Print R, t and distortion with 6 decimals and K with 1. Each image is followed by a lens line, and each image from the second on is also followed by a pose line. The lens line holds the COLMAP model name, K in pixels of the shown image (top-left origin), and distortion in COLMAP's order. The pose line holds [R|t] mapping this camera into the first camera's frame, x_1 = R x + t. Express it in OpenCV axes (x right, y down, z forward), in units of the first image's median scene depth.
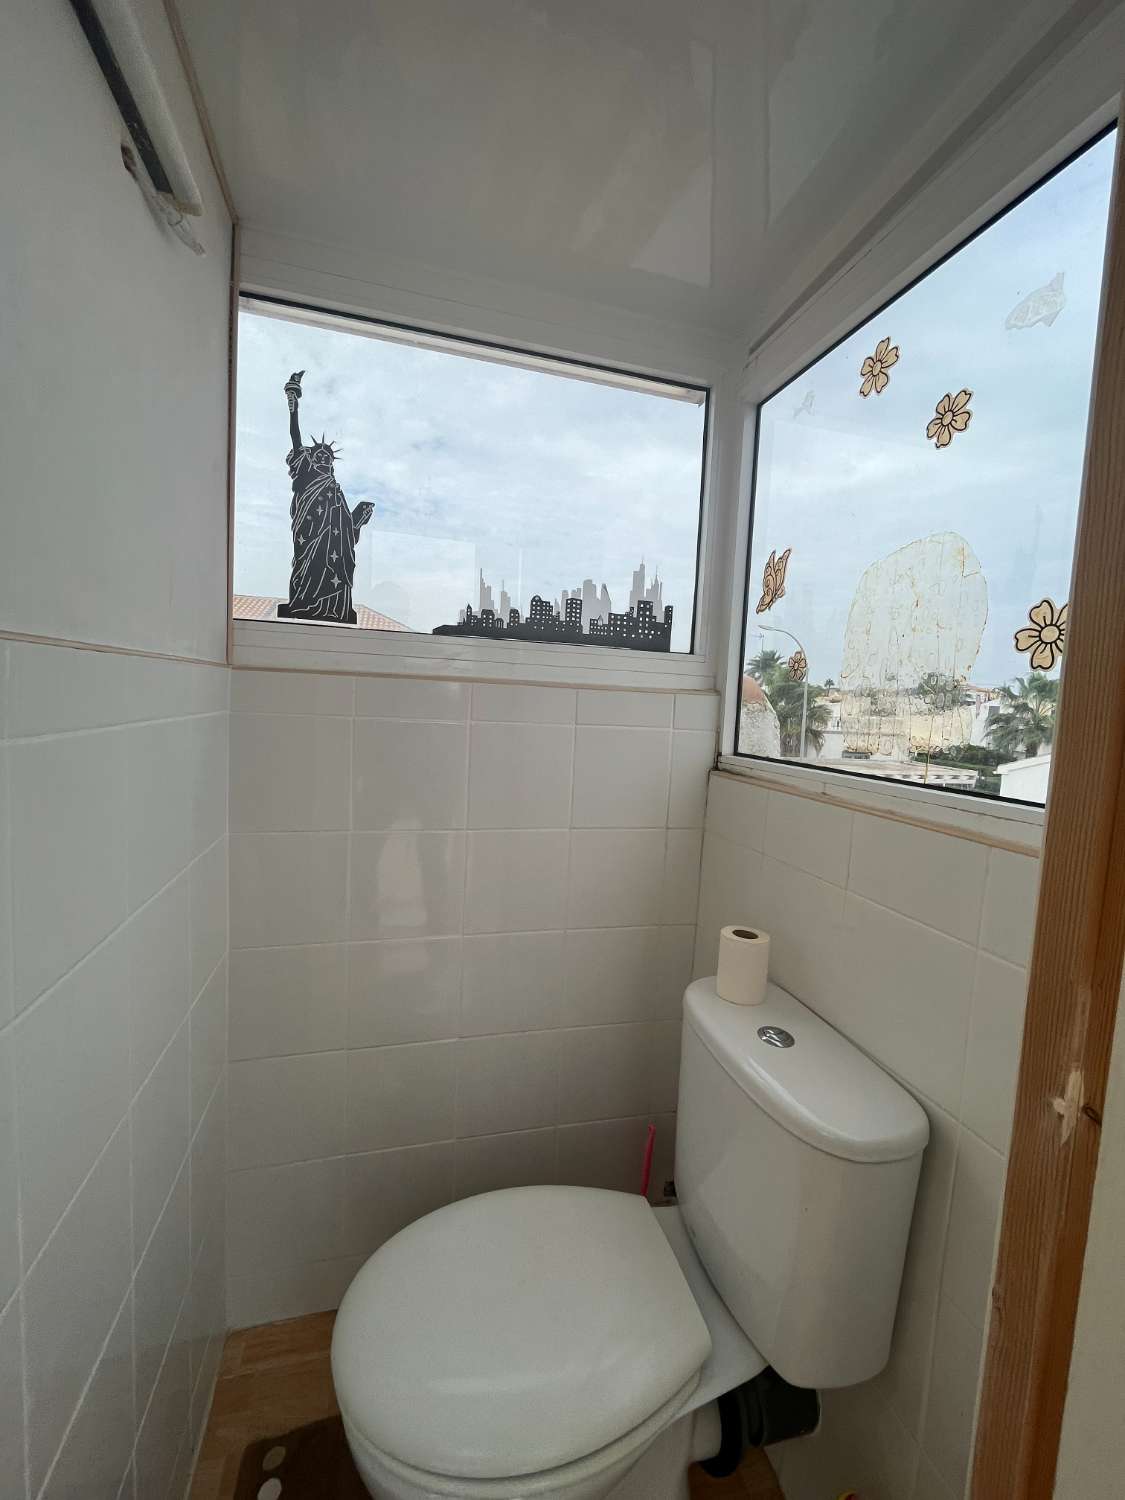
lens RADIAL K [[608.2, 0, 563.3], [0, 608.2, 747.2], [0, 0, 1]] dist [-0.002856, 0.000484]
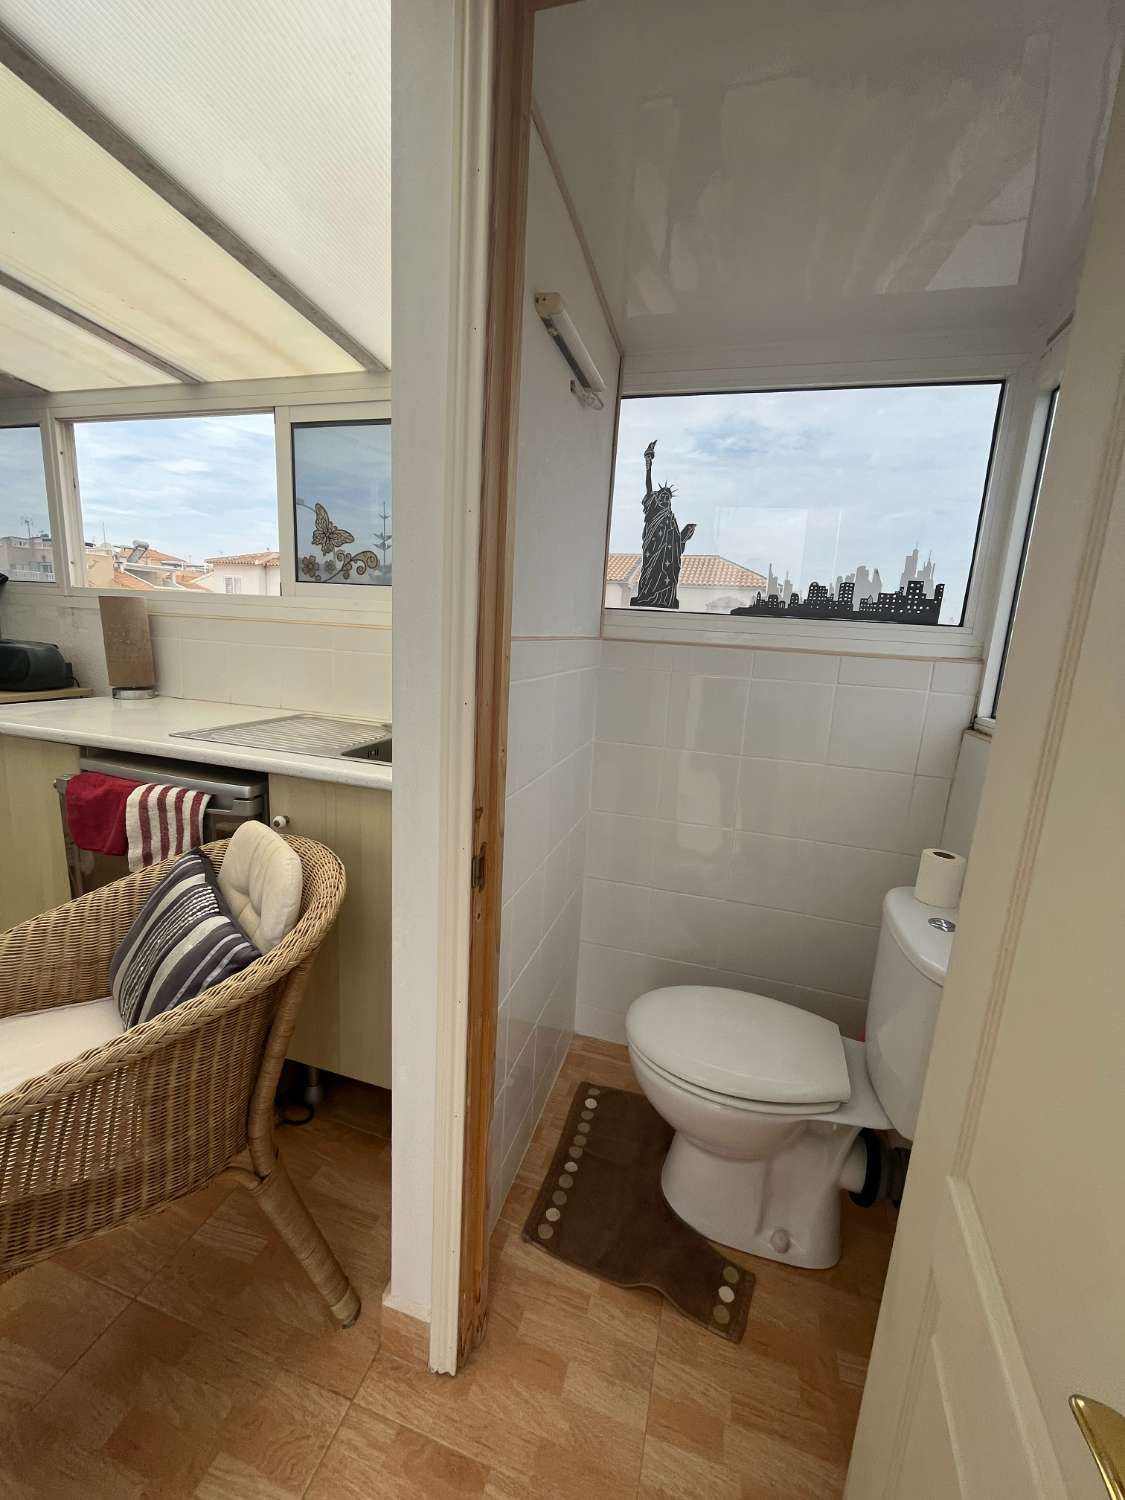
lens RADIAL K [[608.2, 0, 563.3], [0, 608.2, 747.2], [0, 0, 1]] dist [-0.002856, 0.000484]
pose [[0.849704, 0.100173, -0.517657, 0.208790], [-0.058576, 0.993644, 0.096132, 0.005990], [0.523997, -0.051361, 0.850170, -0.397916]]
